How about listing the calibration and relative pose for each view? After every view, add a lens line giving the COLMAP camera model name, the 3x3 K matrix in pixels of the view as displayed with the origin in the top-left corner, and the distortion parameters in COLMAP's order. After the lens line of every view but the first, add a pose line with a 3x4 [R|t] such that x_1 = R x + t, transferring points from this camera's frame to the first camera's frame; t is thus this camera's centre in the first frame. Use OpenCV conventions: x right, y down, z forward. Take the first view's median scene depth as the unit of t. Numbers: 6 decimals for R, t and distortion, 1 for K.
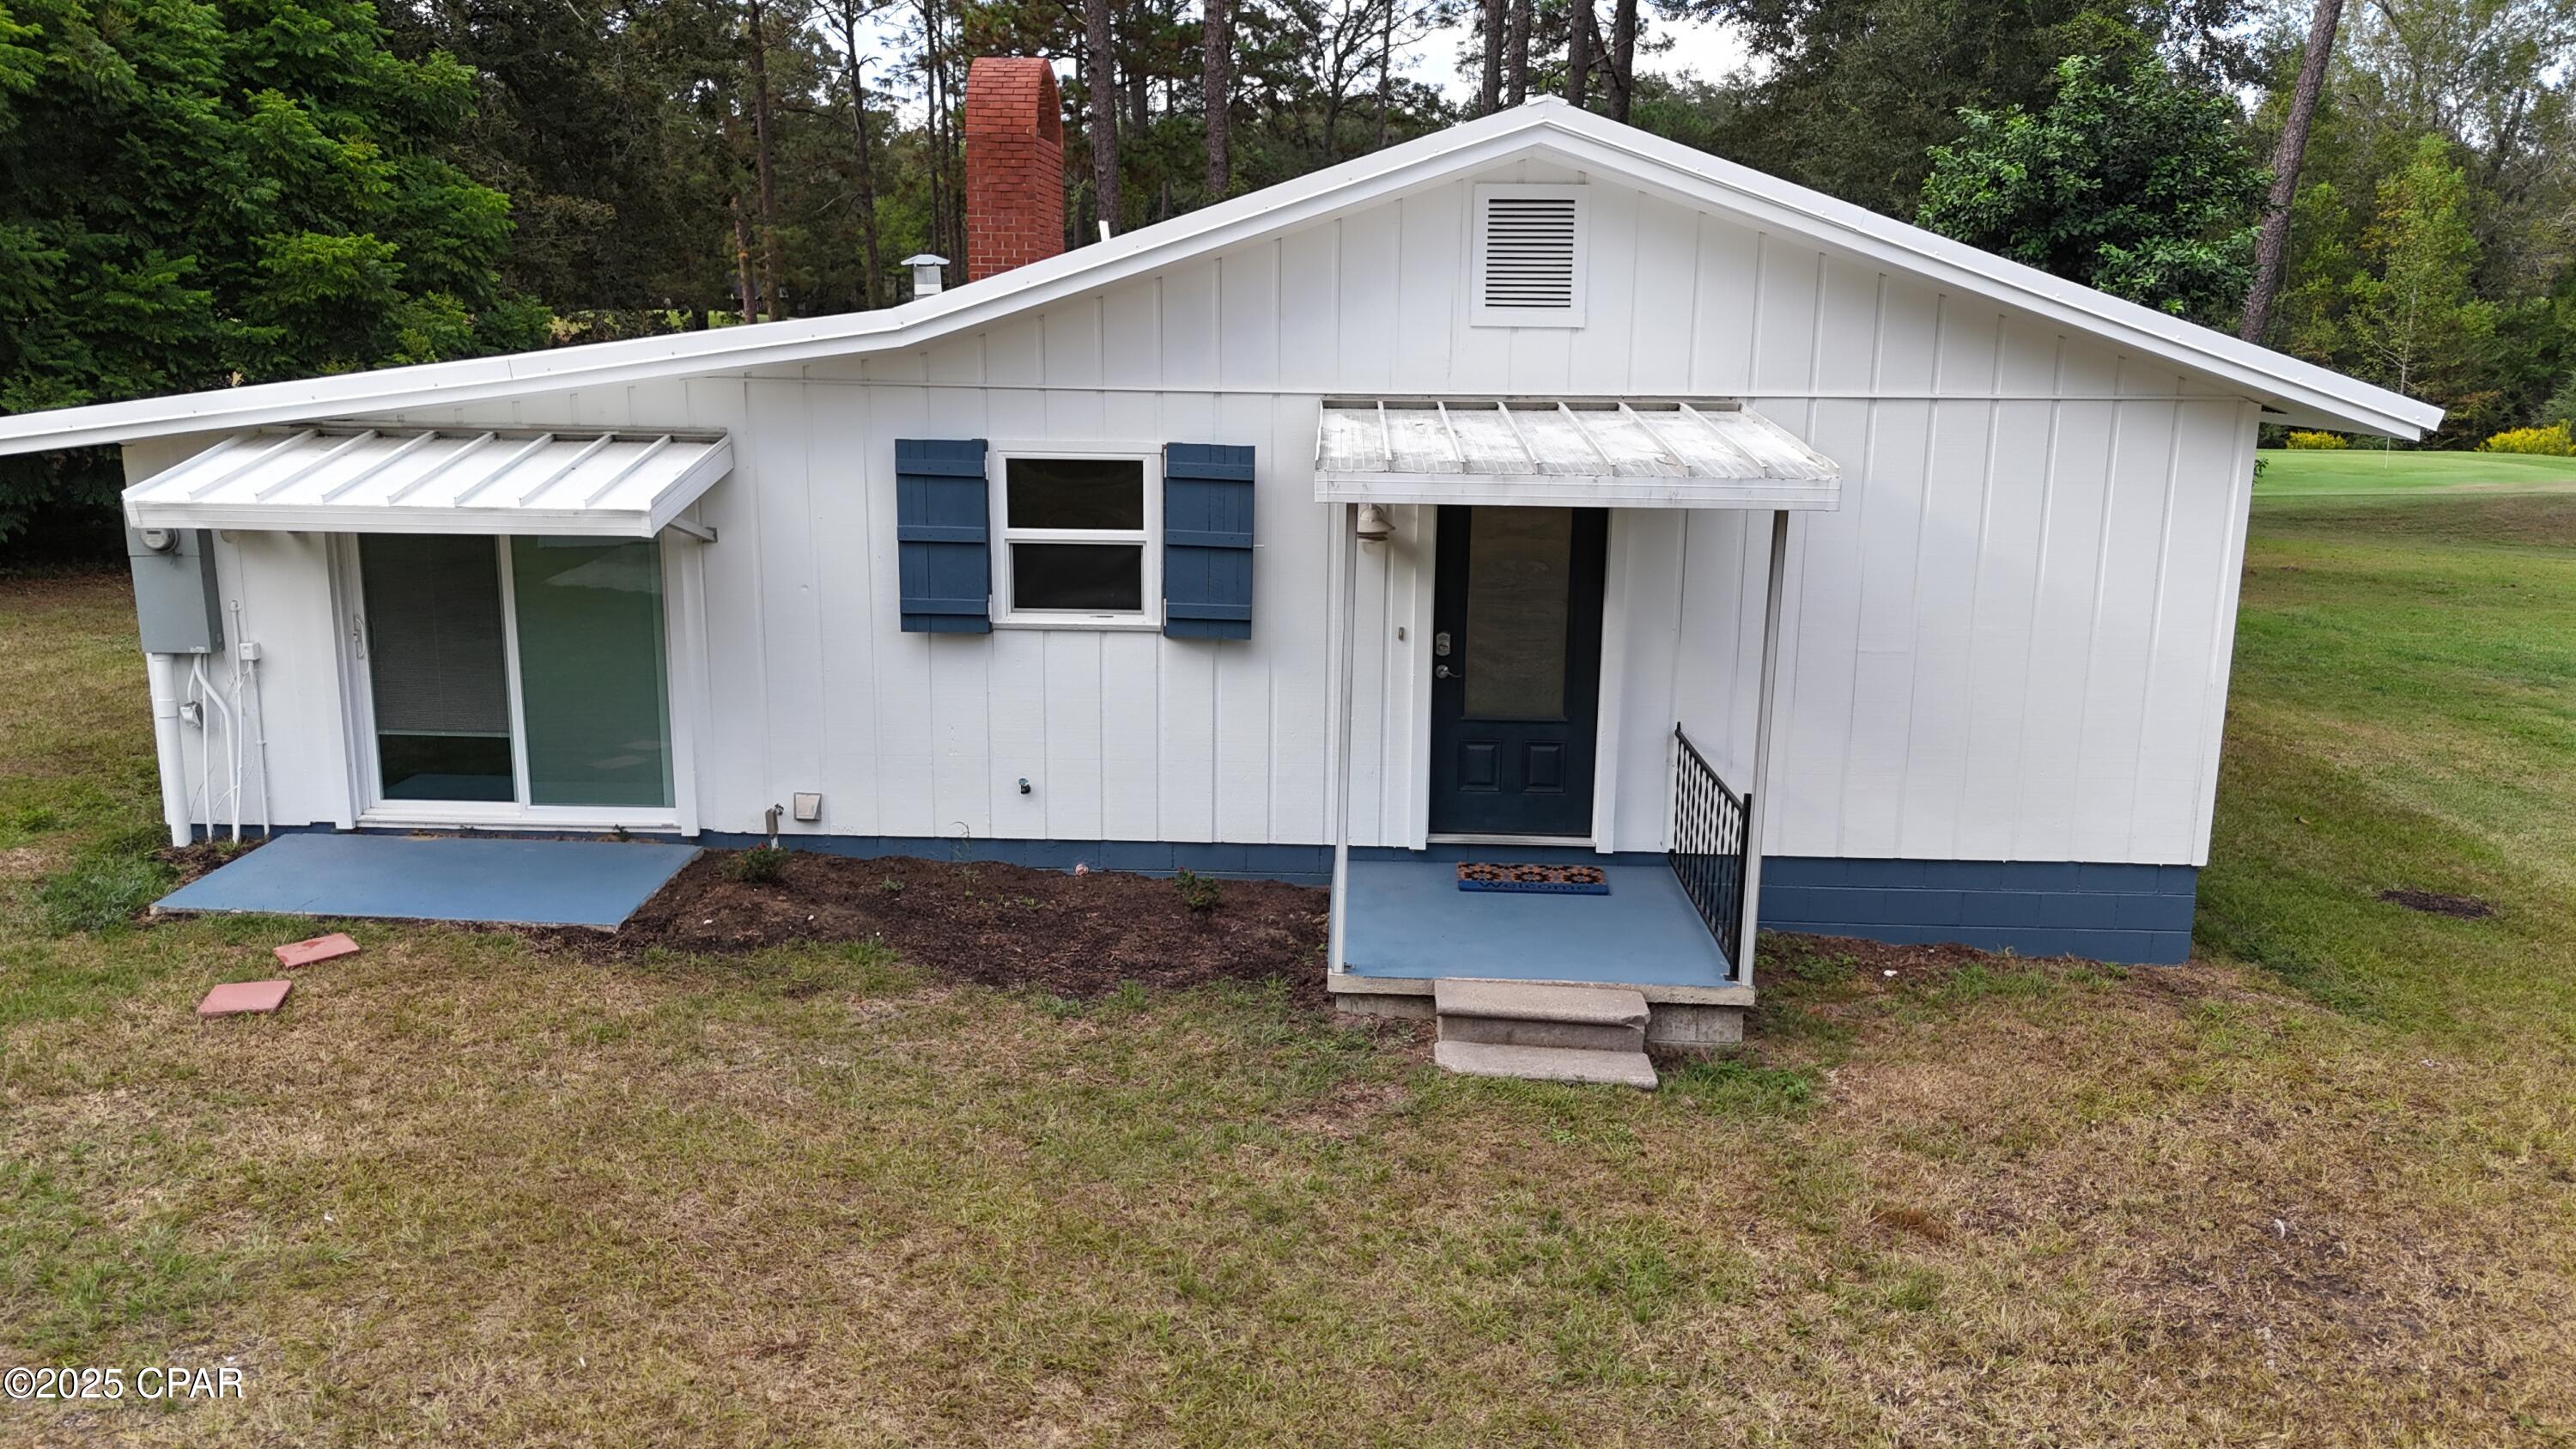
lens RADIAL K [[1867.7, 0, 1286.9], [0, 1867.7, 723.9], [0, 0, 1]] dist [0.030330, -0.026443]
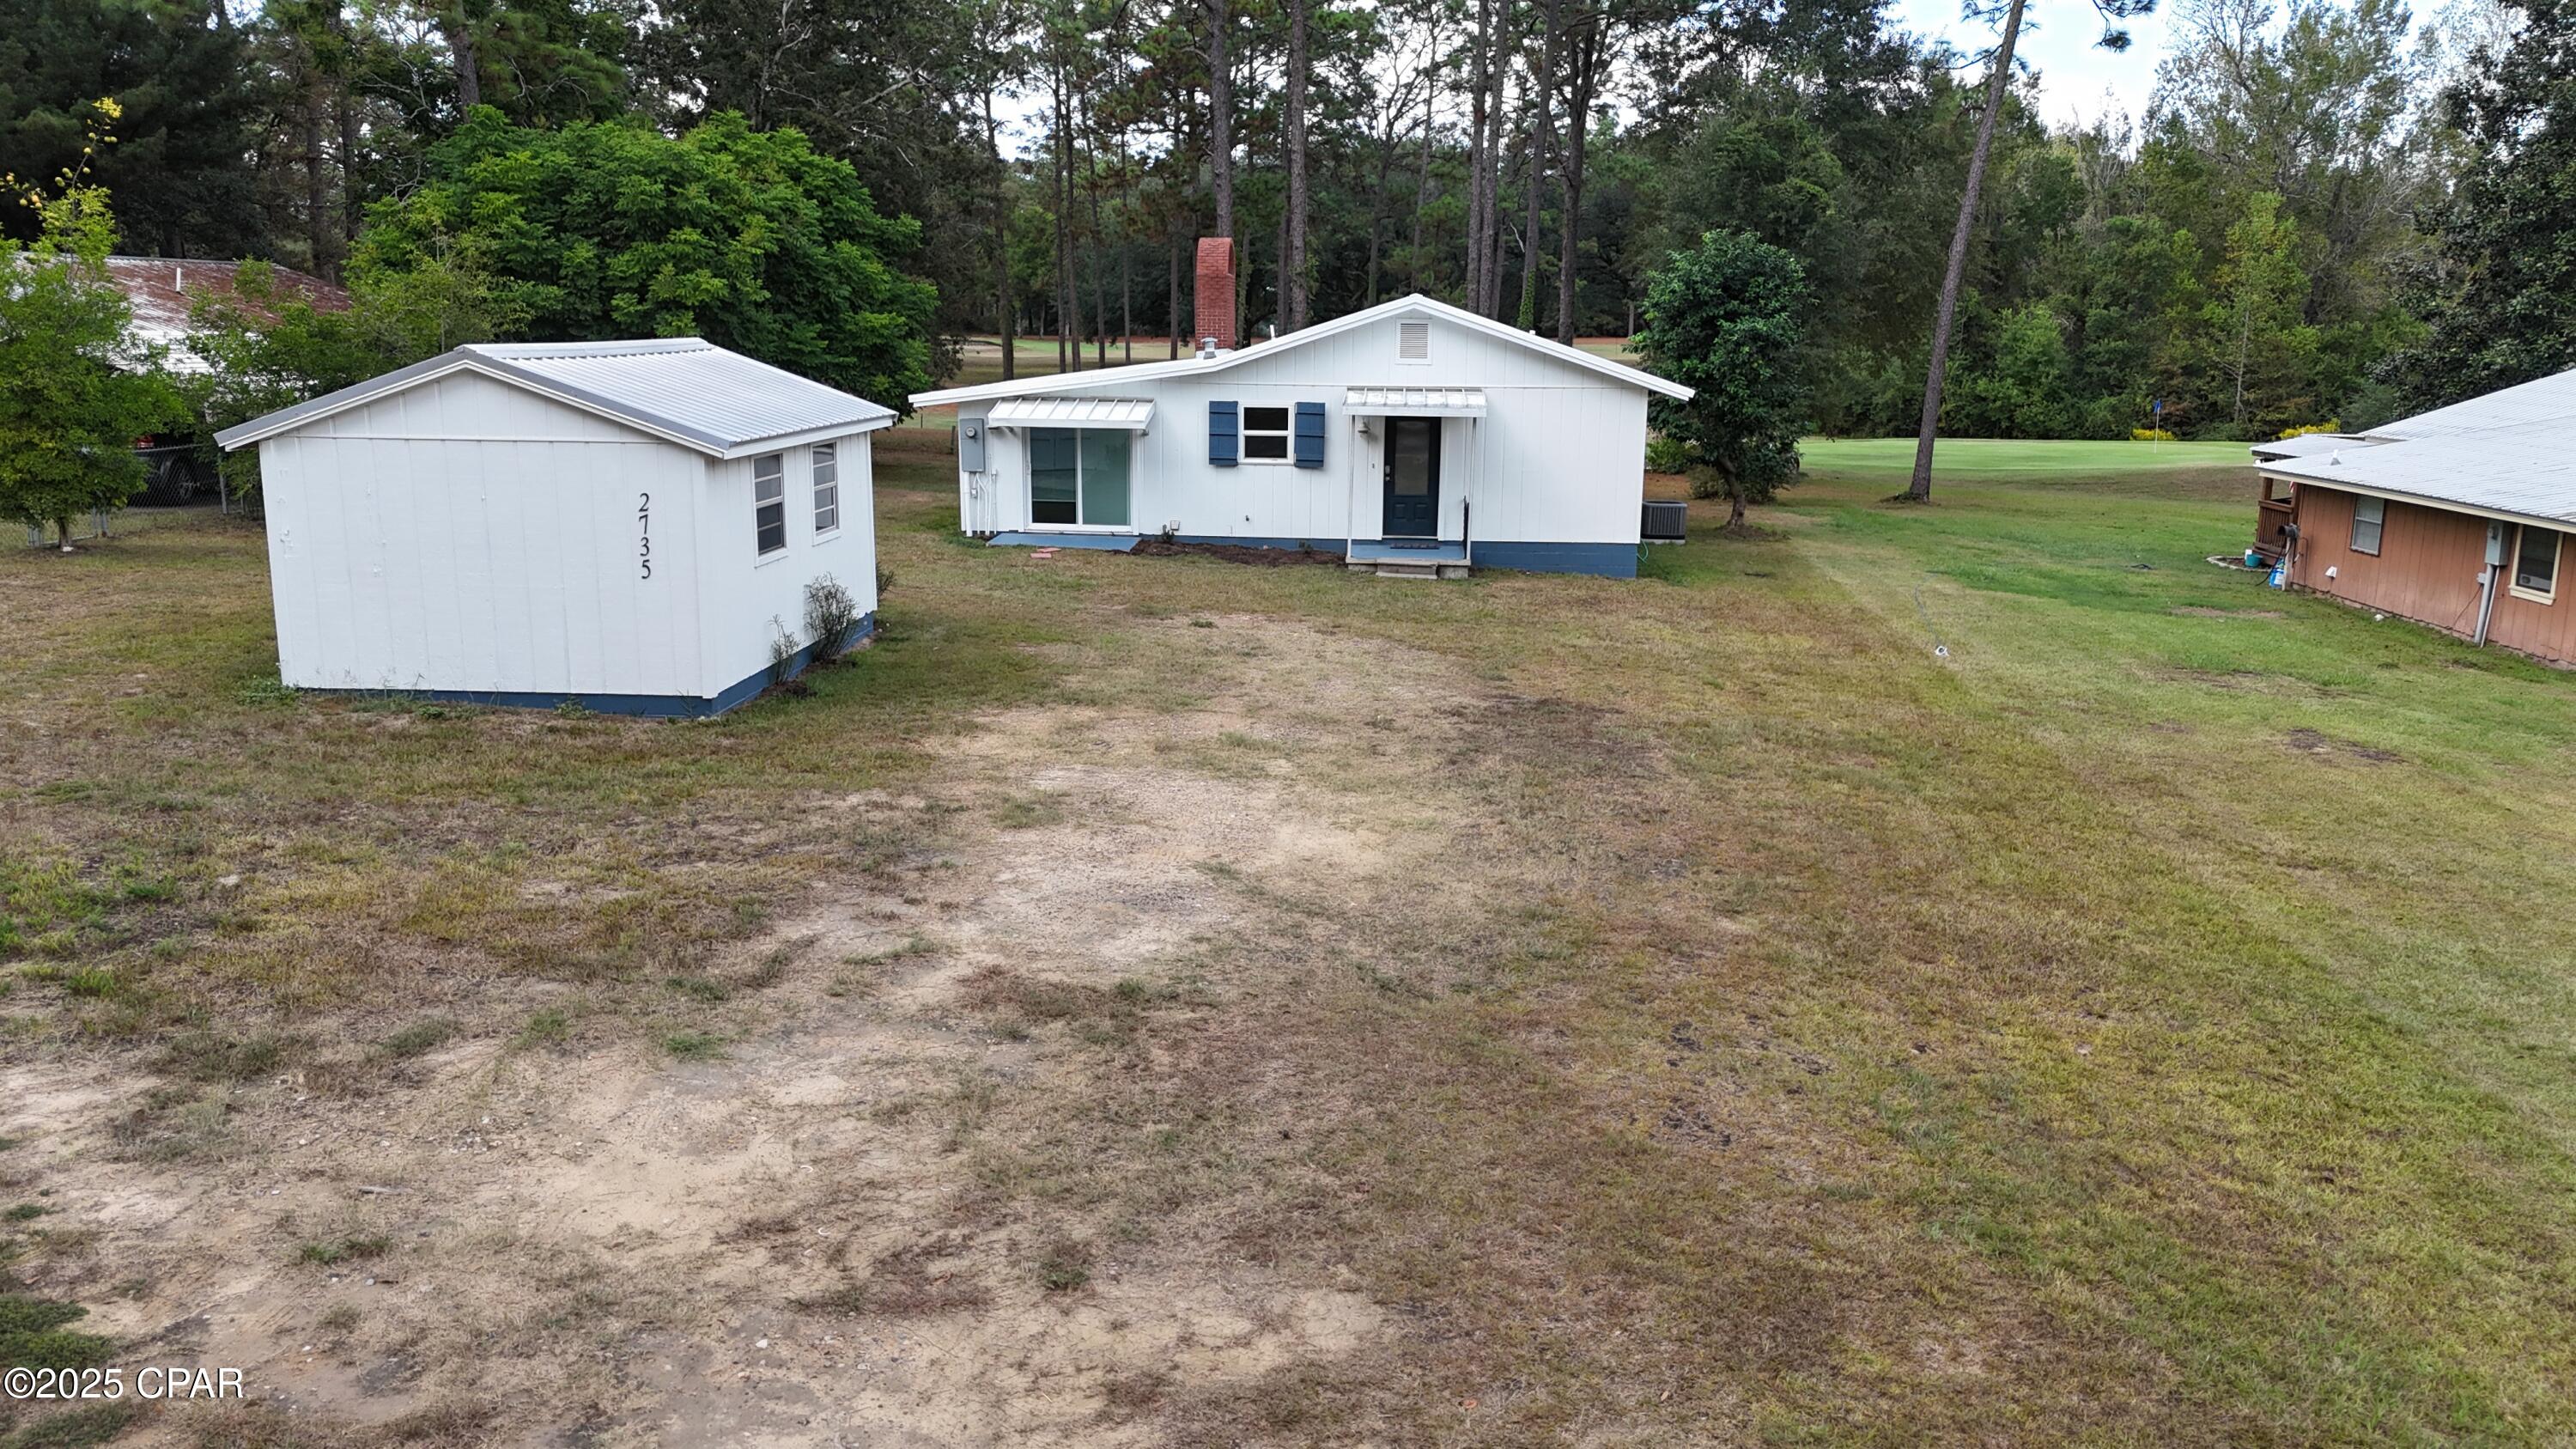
lens RADIAL K [[1867.7, 0, 1279.3], [0, 1867.7, 800.0], [0, 0, 1]] dist [0.030330, -0.026443]
pose [[0.999359, 0.008494, -0.034777, 0.018688], [-0.007344, 0.999426, 0.033062, 0.389308], [0.035038, -0.032785, 0.998848, -2.025888]]
